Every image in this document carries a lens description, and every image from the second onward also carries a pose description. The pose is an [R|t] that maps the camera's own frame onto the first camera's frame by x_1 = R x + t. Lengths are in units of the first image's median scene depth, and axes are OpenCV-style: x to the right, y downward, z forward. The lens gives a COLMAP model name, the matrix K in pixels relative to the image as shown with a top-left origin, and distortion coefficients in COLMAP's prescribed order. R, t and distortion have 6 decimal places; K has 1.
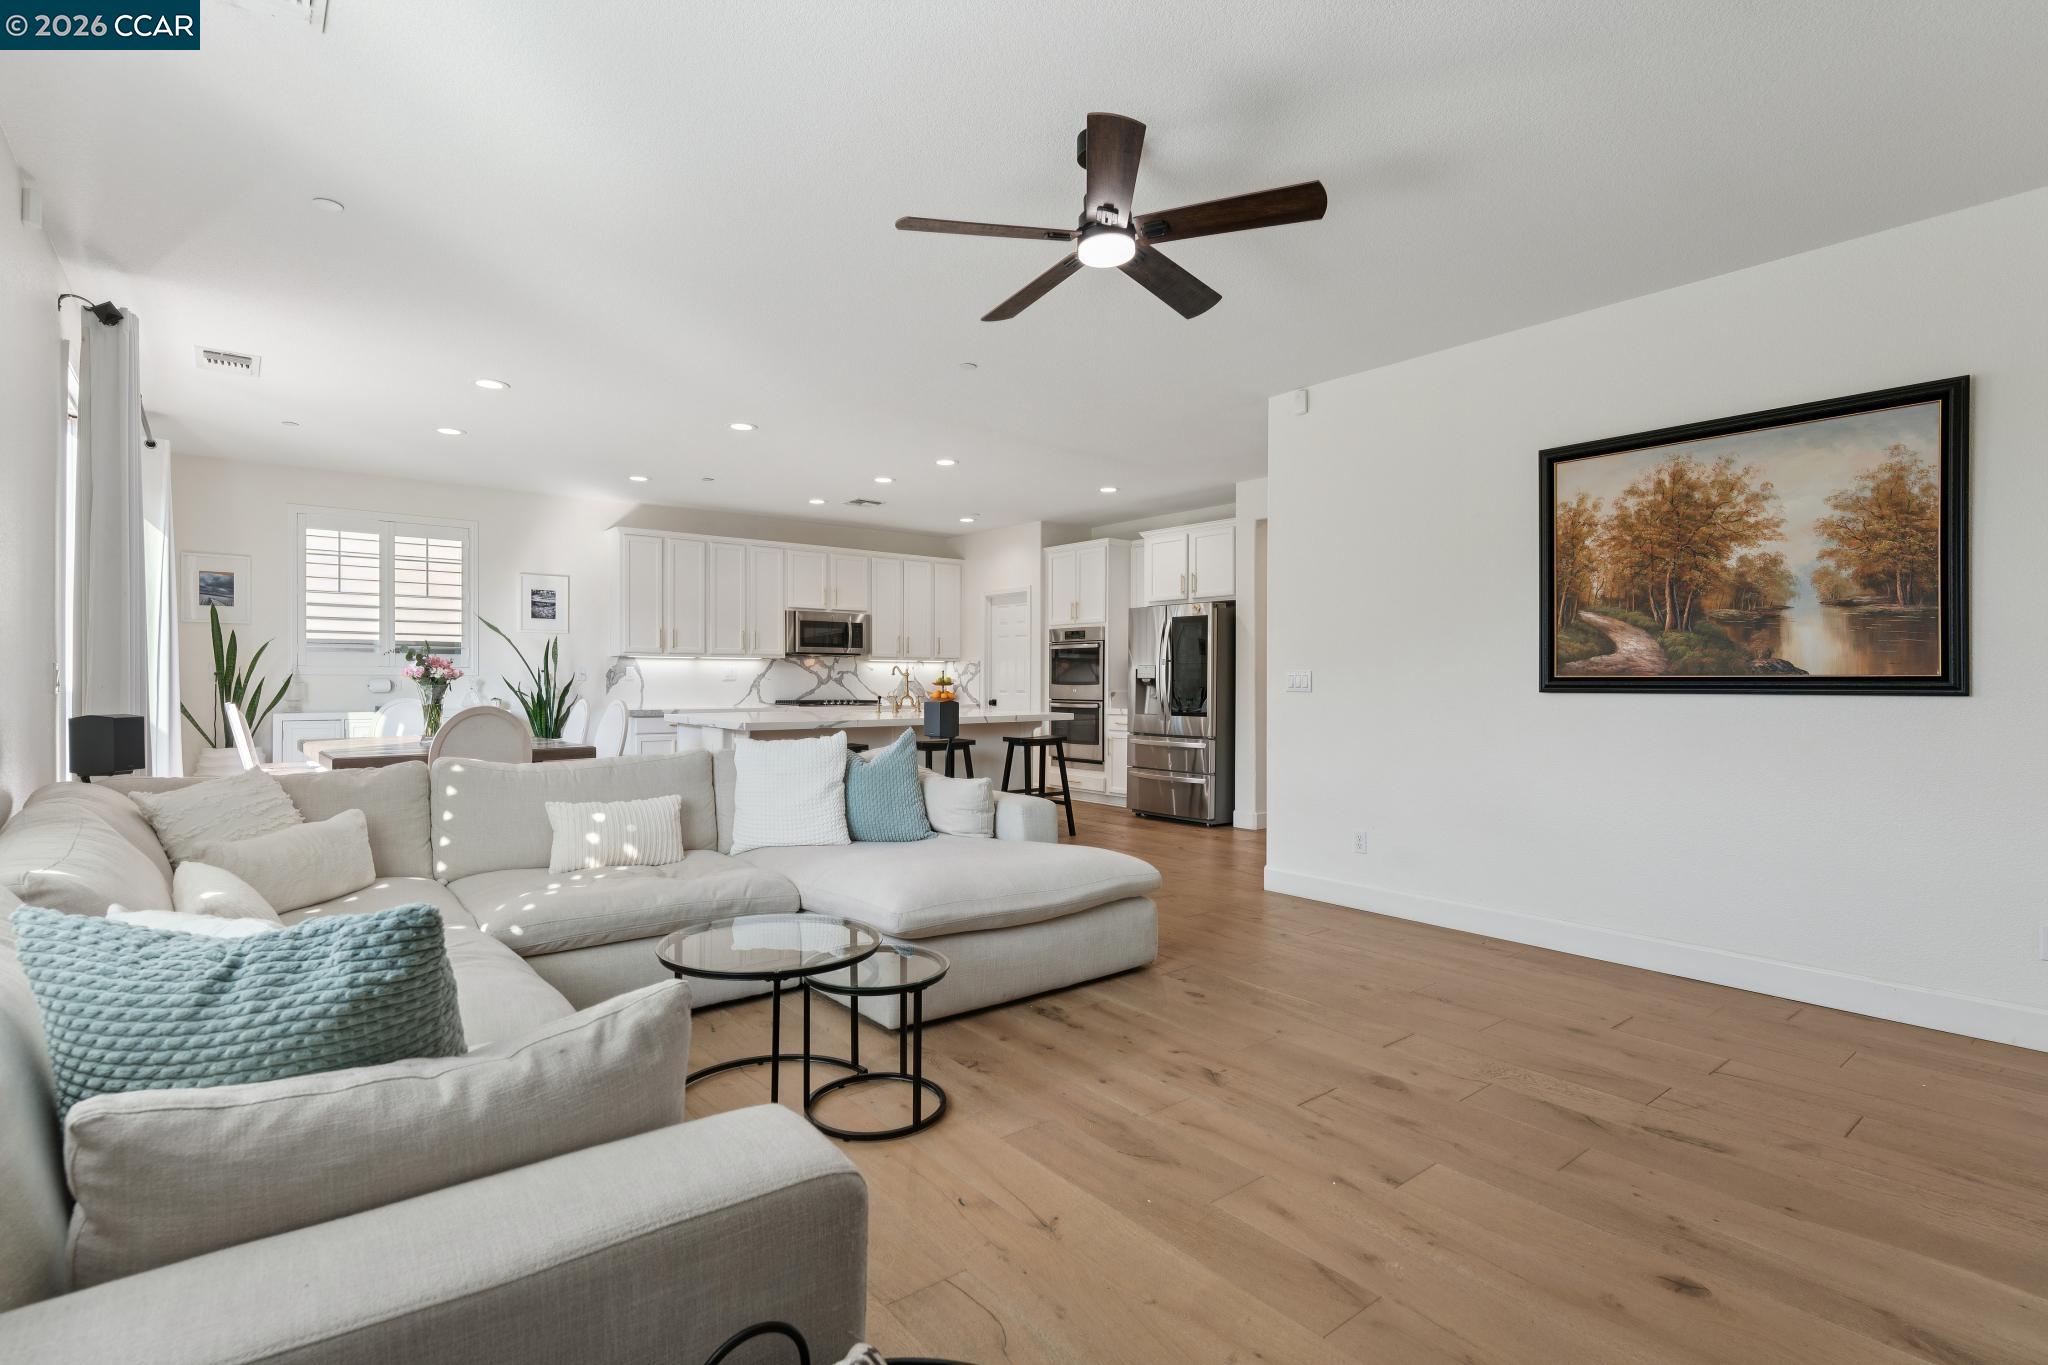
lens RADIAL K [[979.9, 0, 1021.9], [0, 979.9, 686.6], [0, 0, 1]] dist [-0.001184, 0.000290]
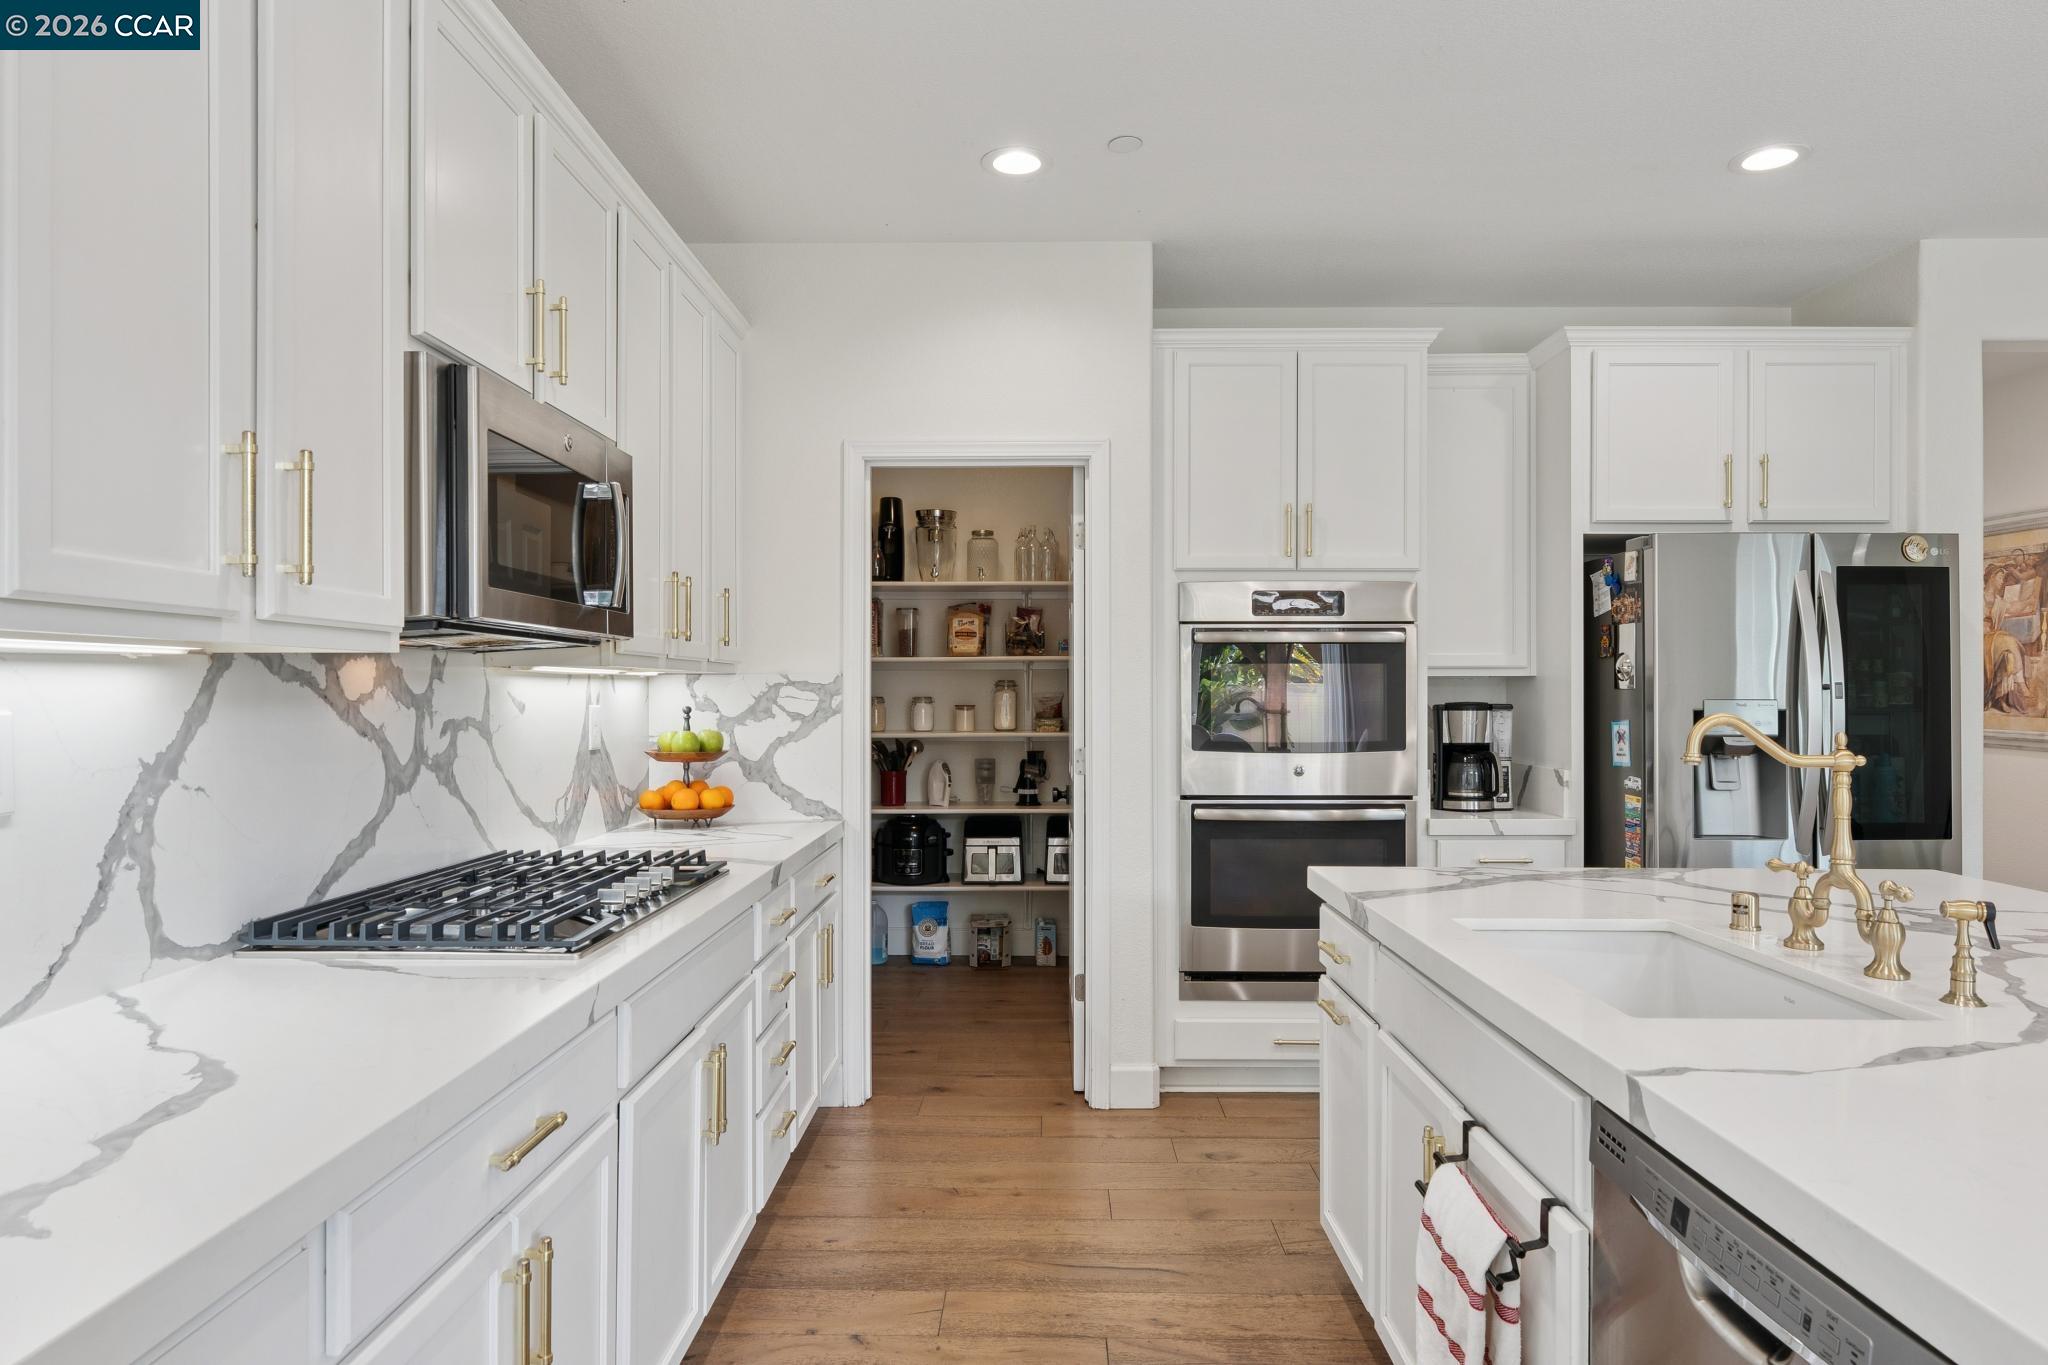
lens RADIAL K [[1253.5, 0, 1032.6], [0, 1253.5, 690.5], [0, 0, 1]] dist [-0.004641, -0.000158]
pose [[0.635322, -0.000302, 0.772248, -0.341652], [0.005559, 0.999976, -0.004182, -0.022291], [-0.772228, 0.006950, 0.635308, 0.820705]]
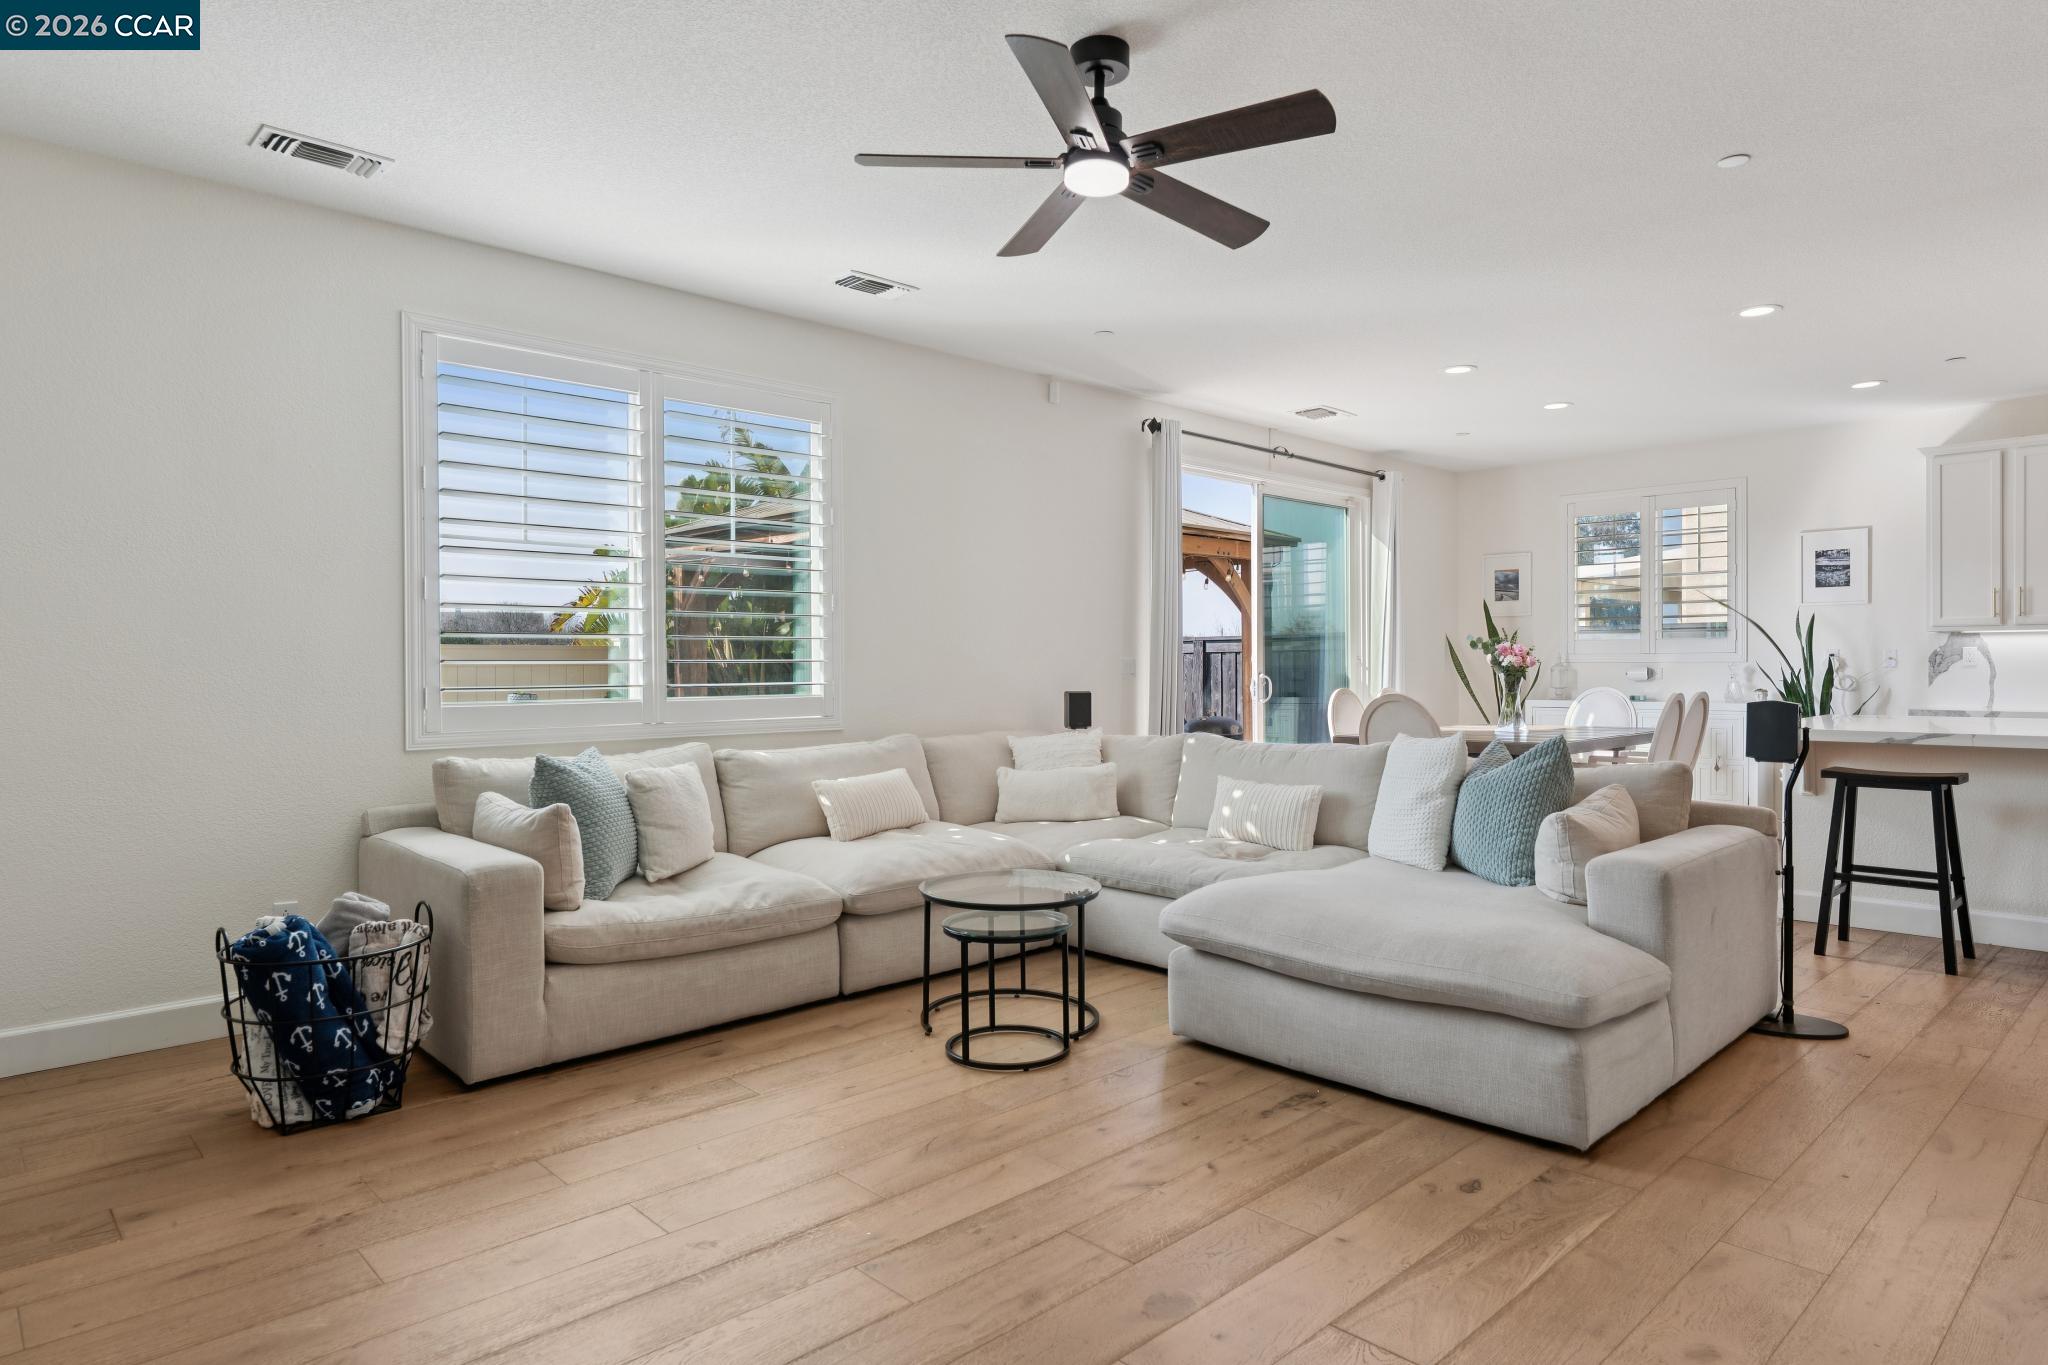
lens RADIAL K [[1184.6, 0, 1024.3], [0, 1184.6, 676.4], [0, 0, 1]] dist [0.003659, 0.003408]
pose [[0.085901, 0.005956, -0.996286, 0.353830], [-0.003540, 0.999978, 0.005673, -0.001958], [0.996297, 0.003040, 0.085920, 0.264039]]
